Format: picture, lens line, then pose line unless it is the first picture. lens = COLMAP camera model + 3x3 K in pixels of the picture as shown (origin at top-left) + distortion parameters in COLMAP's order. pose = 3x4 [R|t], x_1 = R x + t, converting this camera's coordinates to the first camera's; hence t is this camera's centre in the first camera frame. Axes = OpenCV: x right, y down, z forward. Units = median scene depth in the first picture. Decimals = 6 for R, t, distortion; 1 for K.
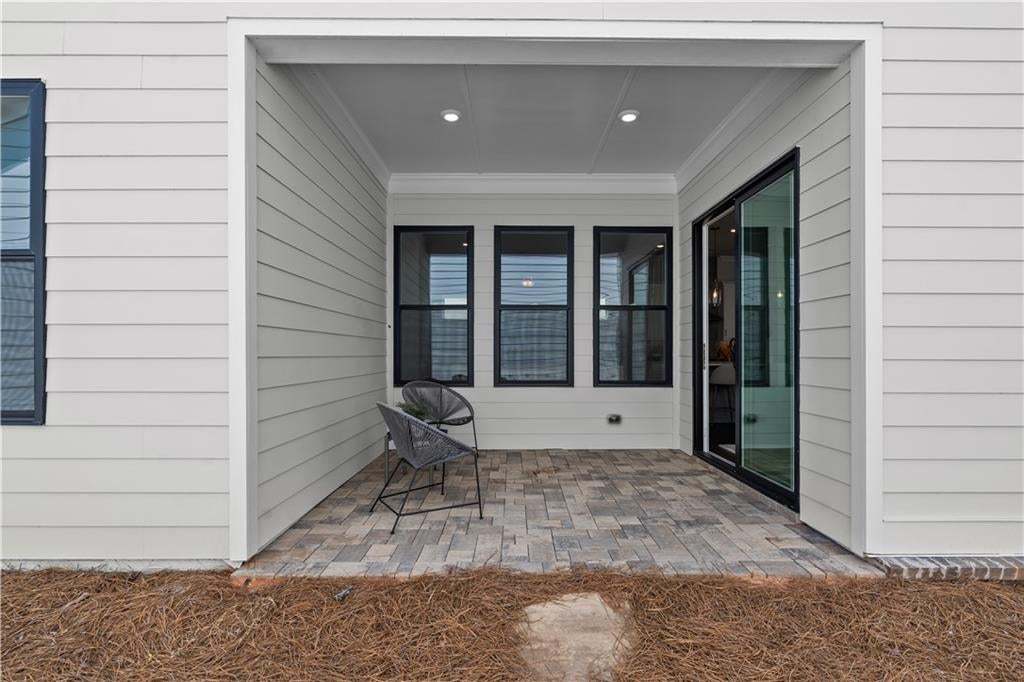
lens RADIAL K [[472.3, 0, 512.0], [0, 472.3, 341.0], [0, 0, 1]] dist [0.000621, 0.000724]
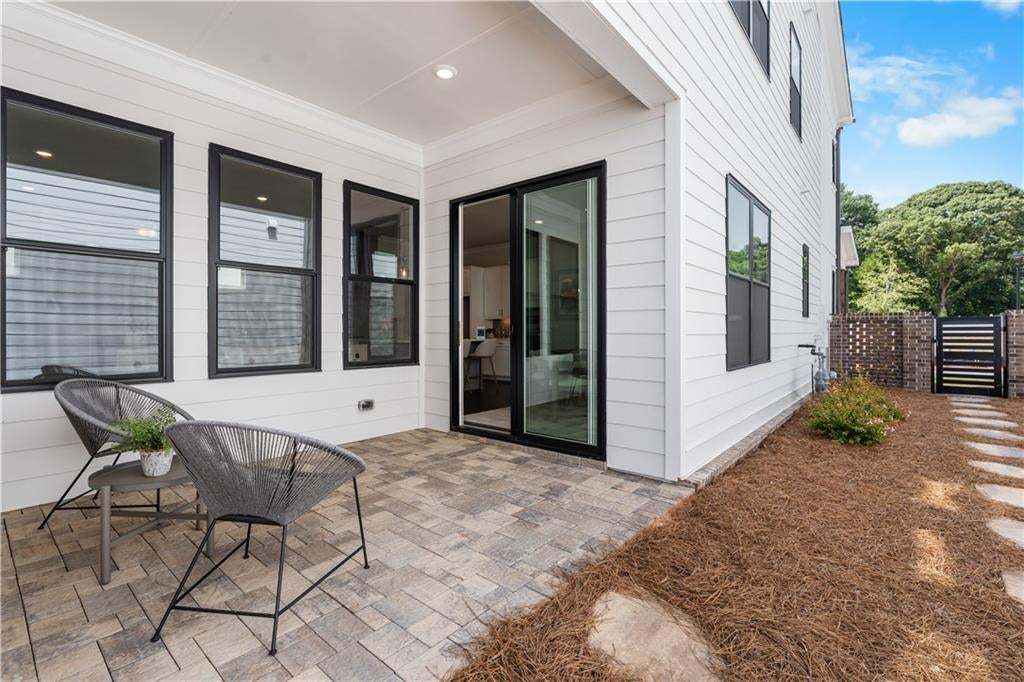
lens RADIAL K [[464.8, 0, 511.1], [0, 464.8, 323.4], [0, 0, 1]] dist [-0.003576, 0.000313]
pose [[0.645727, 0.012170, 0.763471, -0.436010], [-0.021231, 0.999773, 0.002019, 0.010396], [-0.763273, -0.017513, 0.645839, 0.388328]]
